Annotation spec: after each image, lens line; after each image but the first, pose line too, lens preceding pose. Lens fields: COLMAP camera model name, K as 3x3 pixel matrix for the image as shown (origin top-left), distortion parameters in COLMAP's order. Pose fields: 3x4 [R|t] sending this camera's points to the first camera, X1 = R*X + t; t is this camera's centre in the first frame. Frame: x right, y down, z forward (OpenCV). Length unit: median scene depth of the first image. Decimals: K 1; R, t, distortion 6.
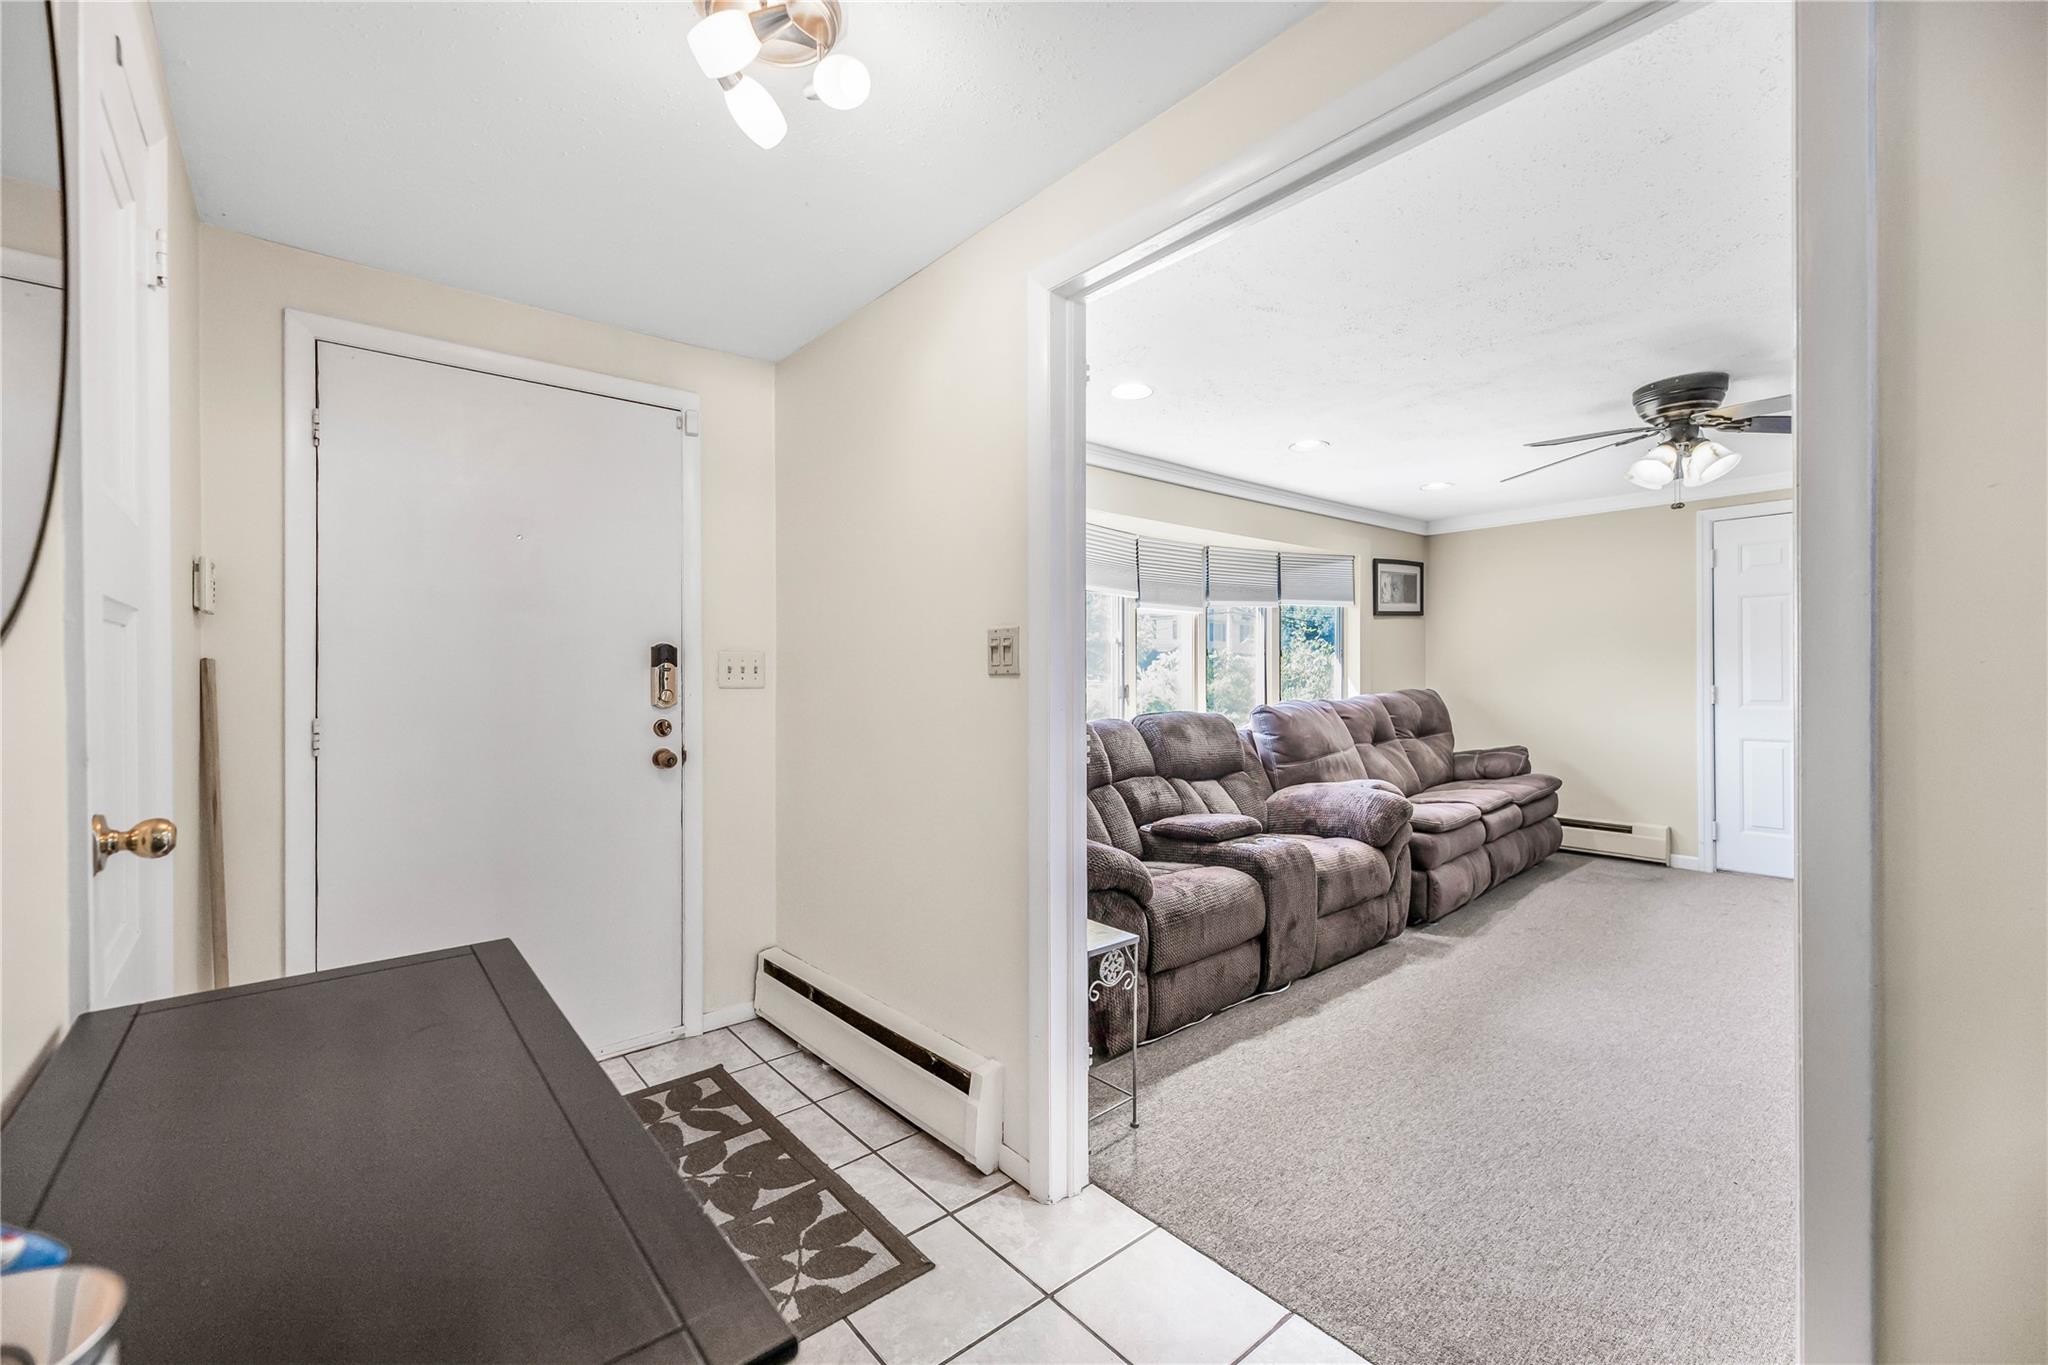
lens RADIAL K [[821.5, 0, 1028.8], [0, 821.5, 673.5], [0, 0, 1]] dist [0.003547, -0.002054]
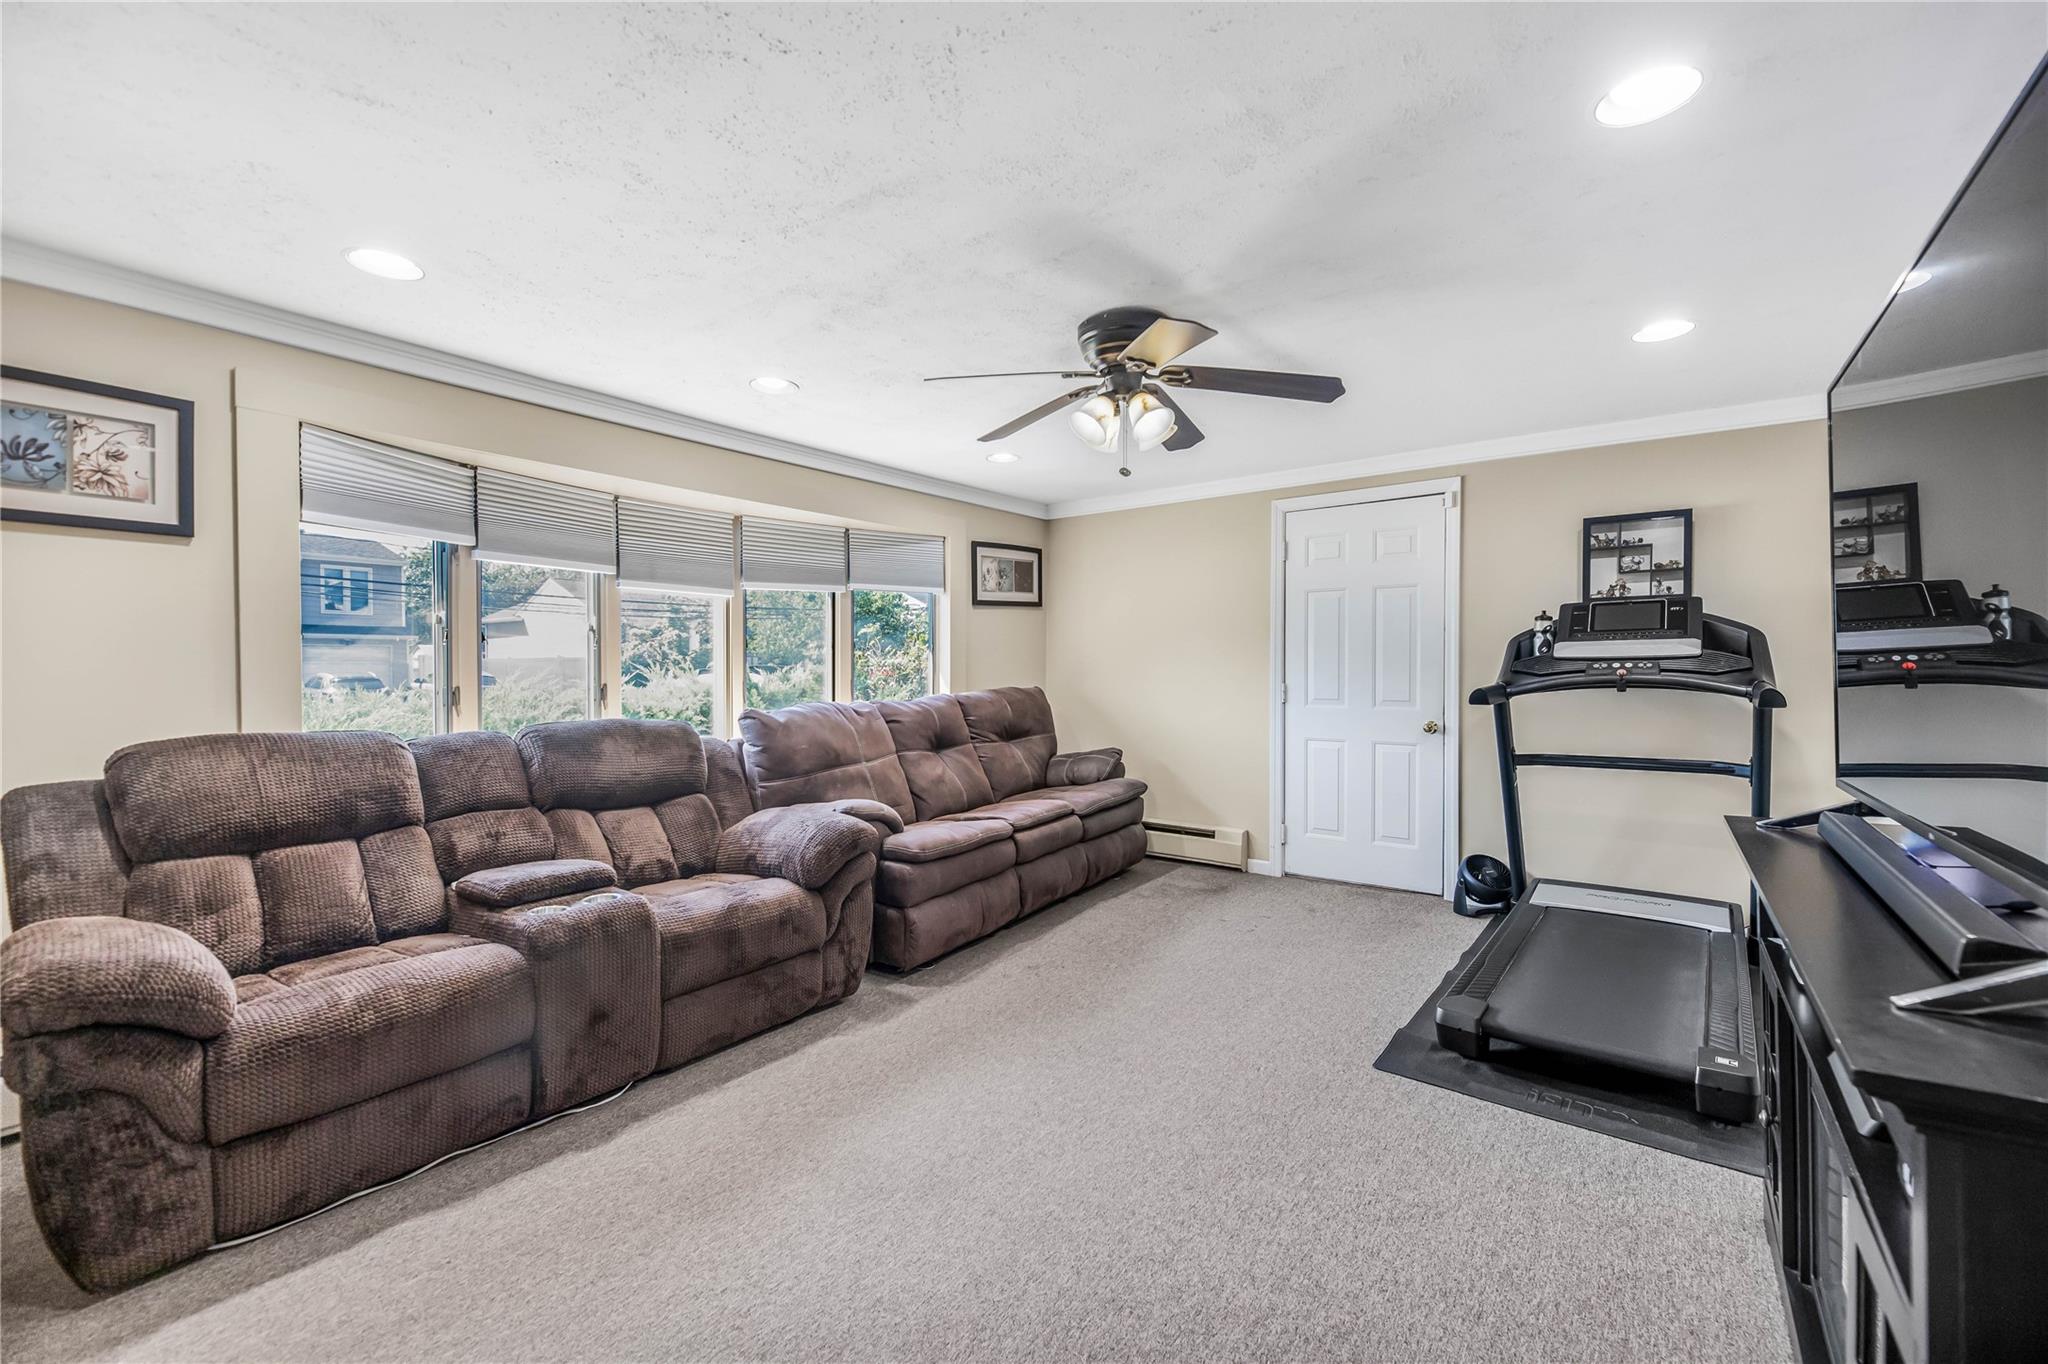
lens RADIAL K [[821.5, 0, 1019.6], [0, 821.5, 683.2], [0, 0, 1]] dist [0.003547, -0.002054]
pose [[0.976353, -0.002125, 0.216171, 0.369254], [-0.002381, 0.999785, 0.020582, -0.004735], [-0.216169, -0.020609, 0.976138, 0.148622]]
